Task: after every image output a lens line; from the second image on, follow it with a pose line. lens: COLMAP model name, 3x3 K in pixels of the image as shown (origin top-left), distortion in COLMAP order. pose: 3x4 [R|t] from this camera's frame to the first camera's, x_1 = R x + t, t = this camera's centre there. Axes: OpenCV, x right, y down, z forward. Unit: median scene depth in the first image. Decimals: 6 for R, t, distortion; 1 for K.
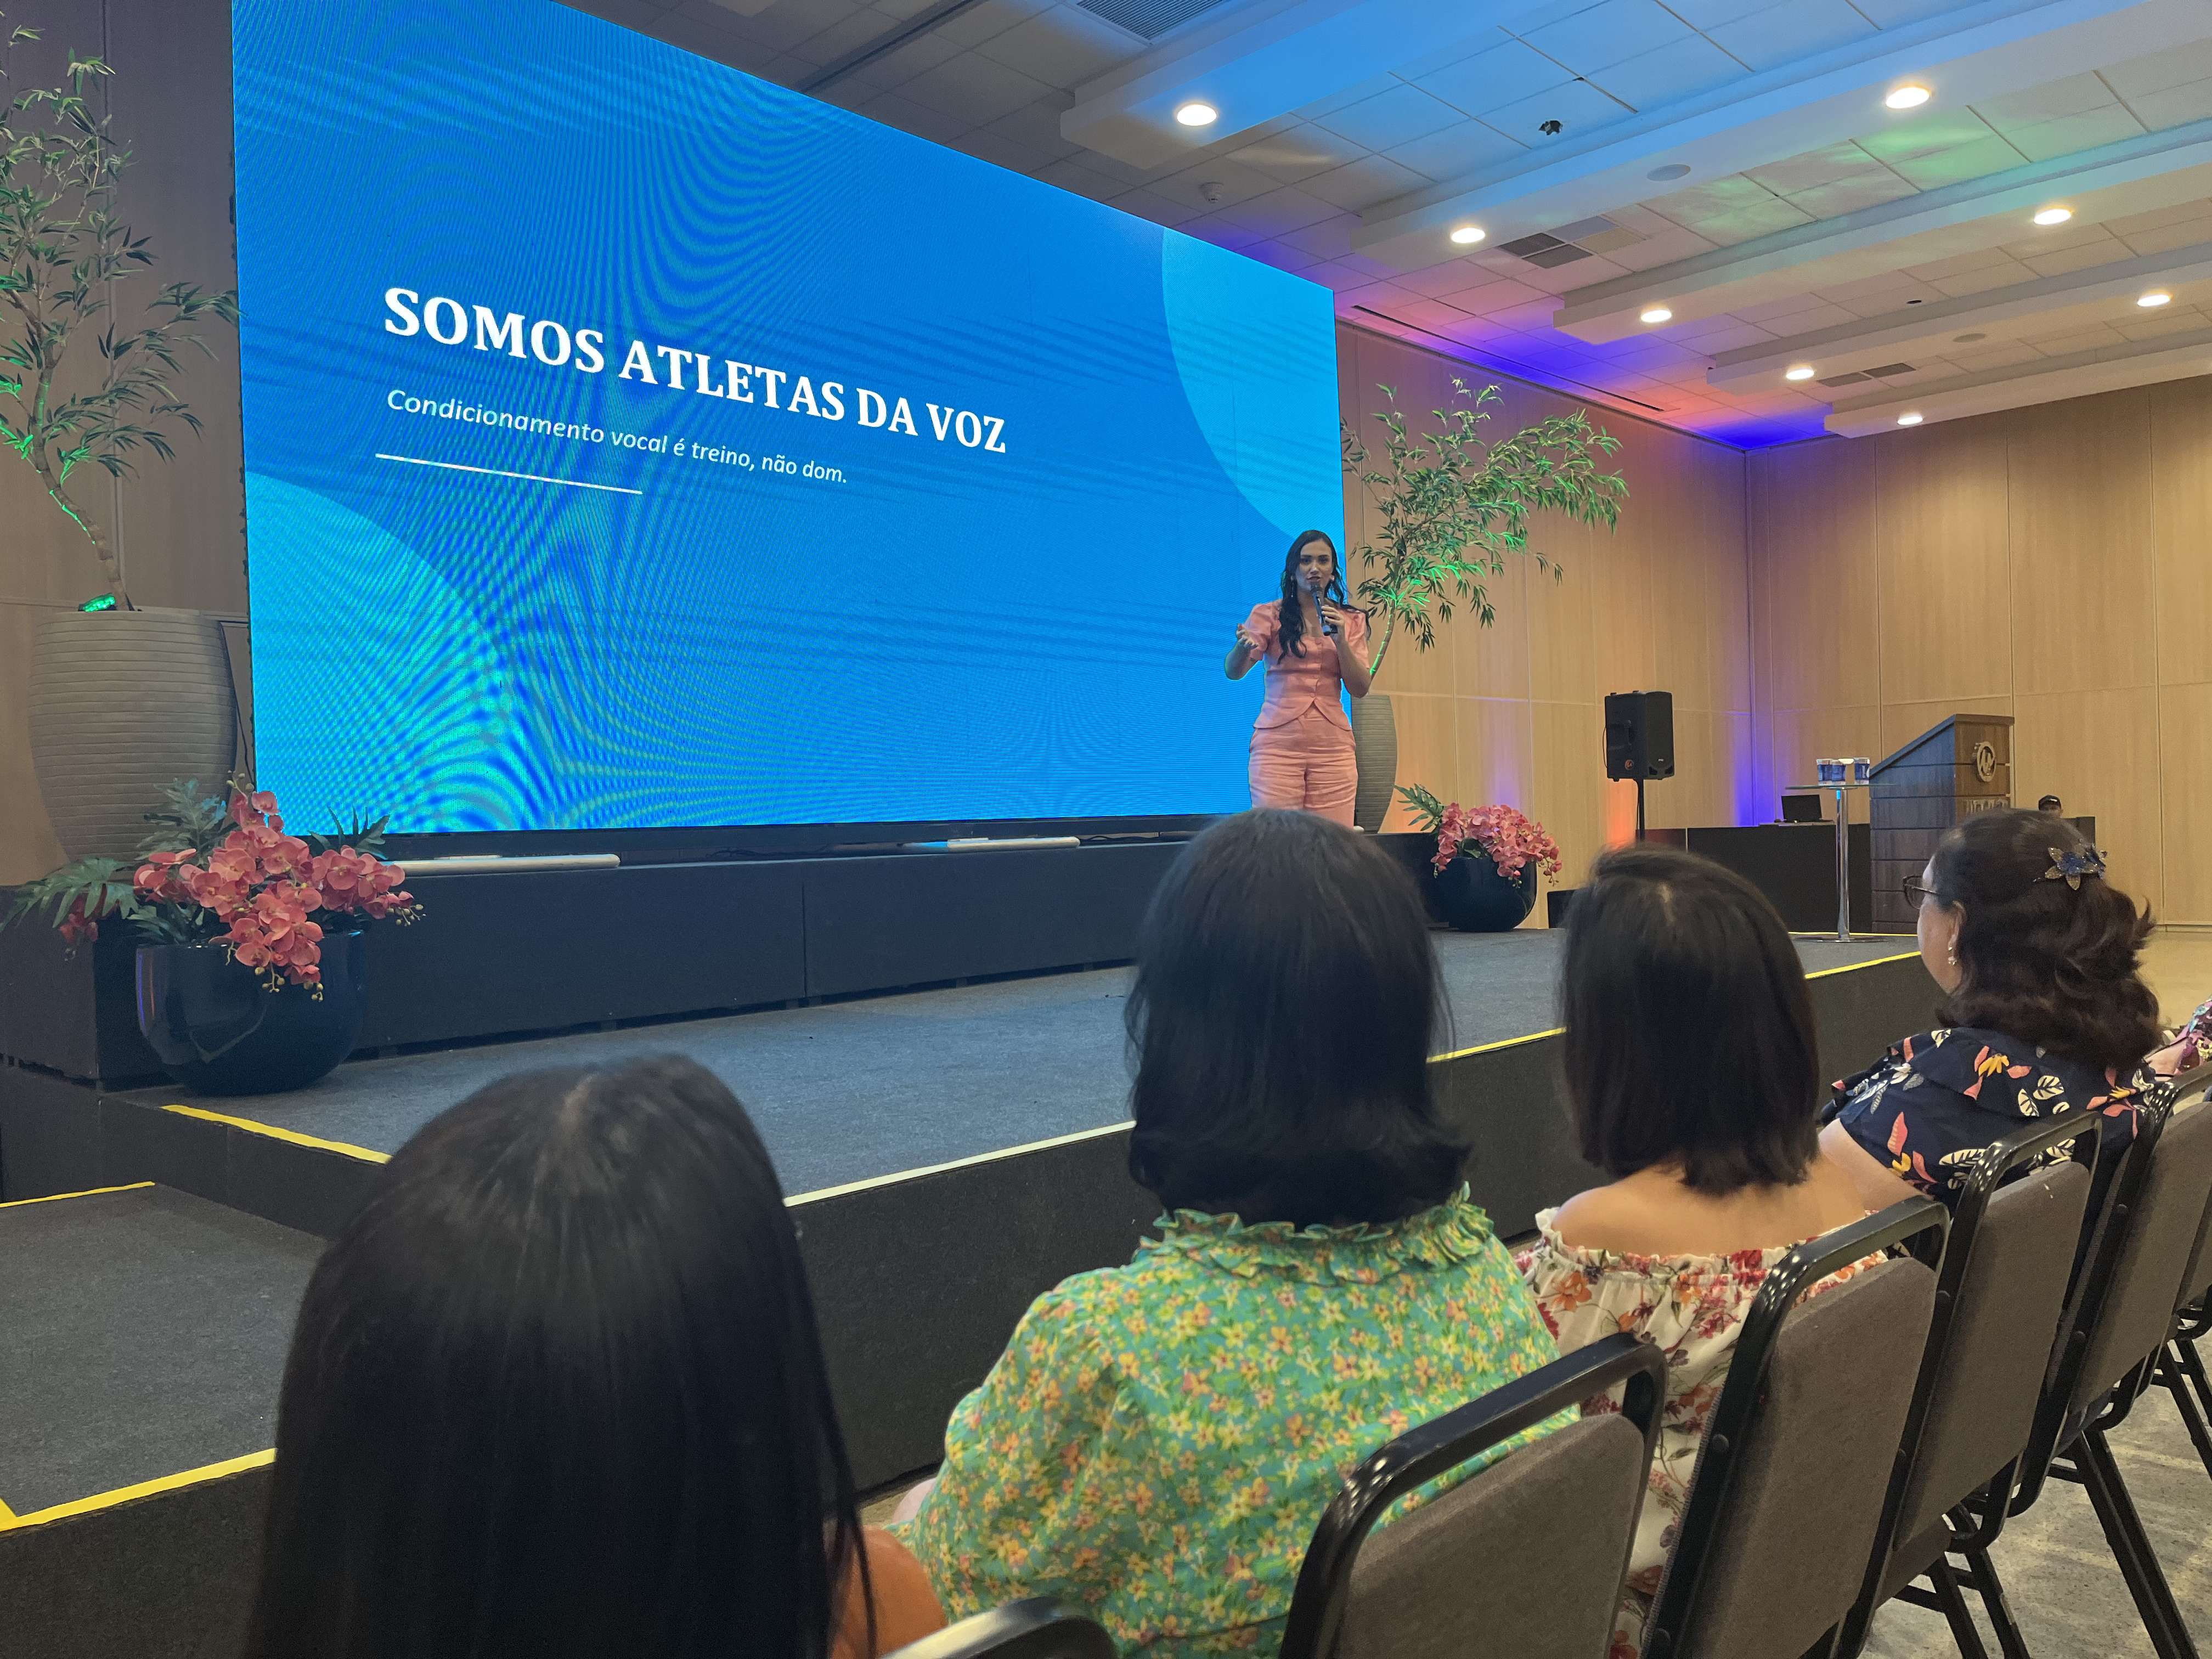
lens RADIAL K [[1690.5, 0, 1111.5], [0, 1690.5, 839.4], [0, 0, 1]] dist [0.074257, -0.064969]
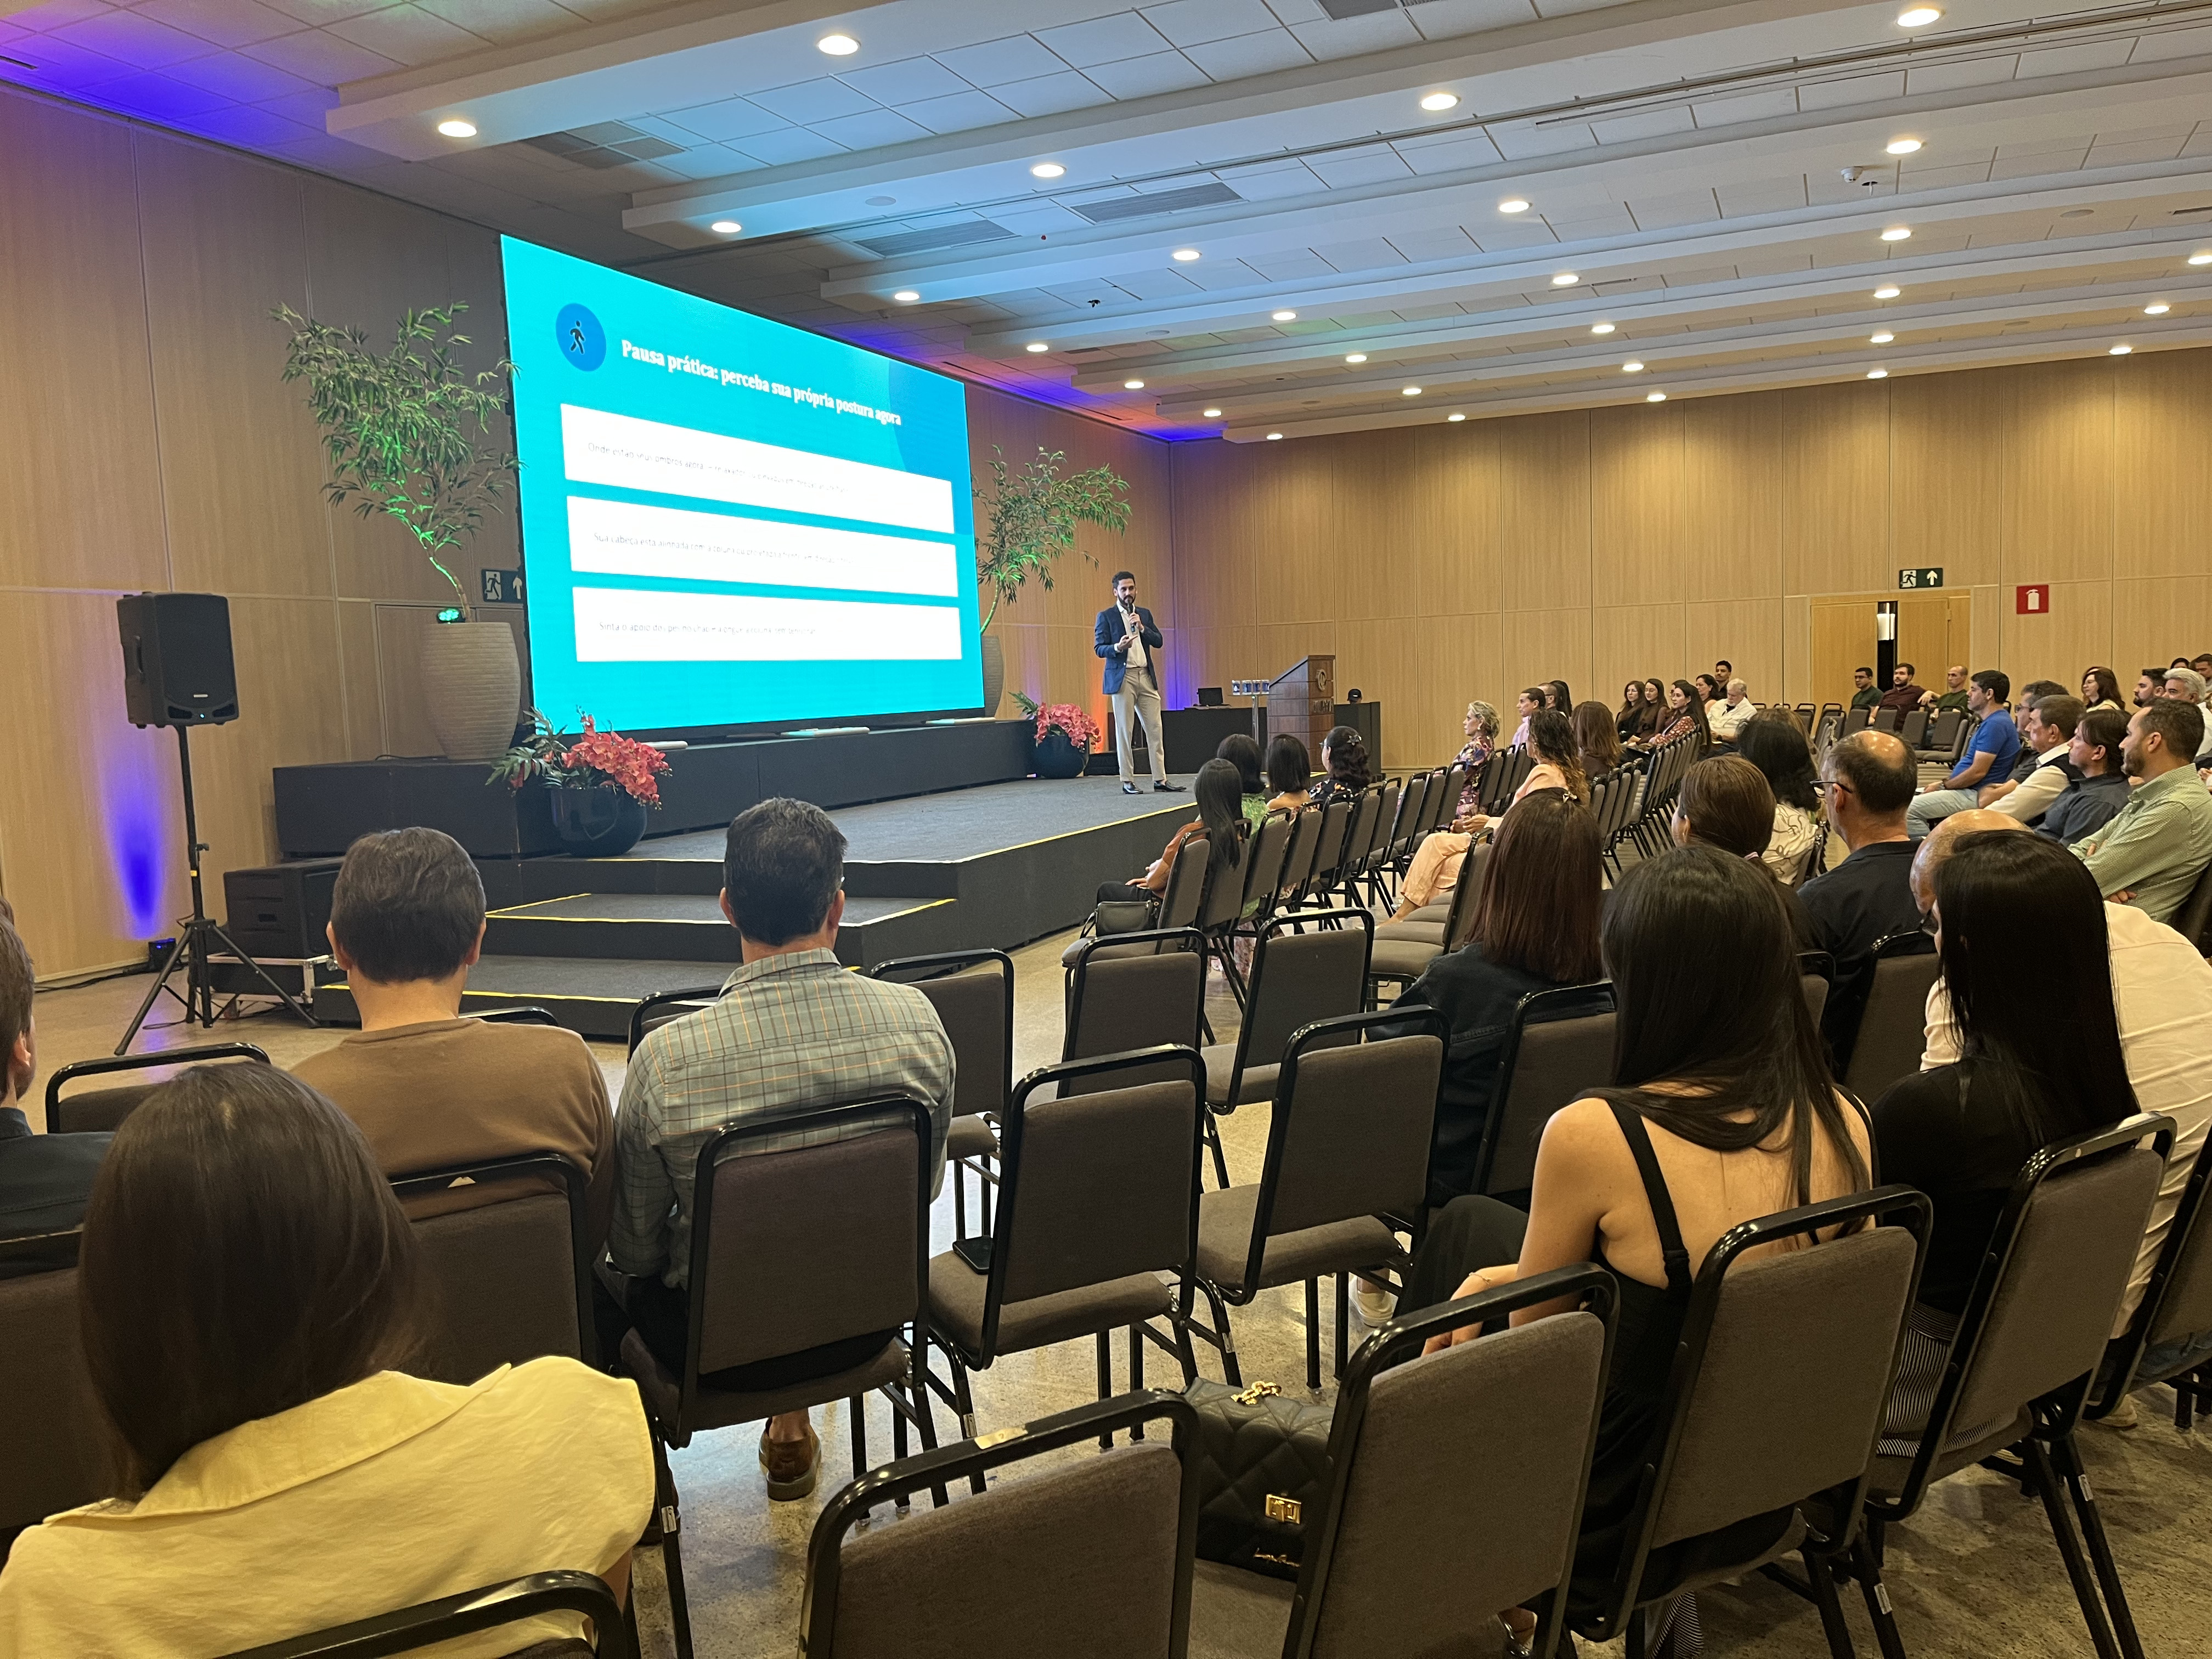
lens RADIAL K [[1690.5, 0, 1090.5], [0, 1690.5, 831.2], [0, 0, 1]] dist [0.074257, -0.064969]
pose [[0.941221, -0.031615, 0.336309, -0.338086], [0.007288, 0.997279, 0.073354, -0.018193], [-0.337713, -0.066591, 0.938891, -0.628001]]
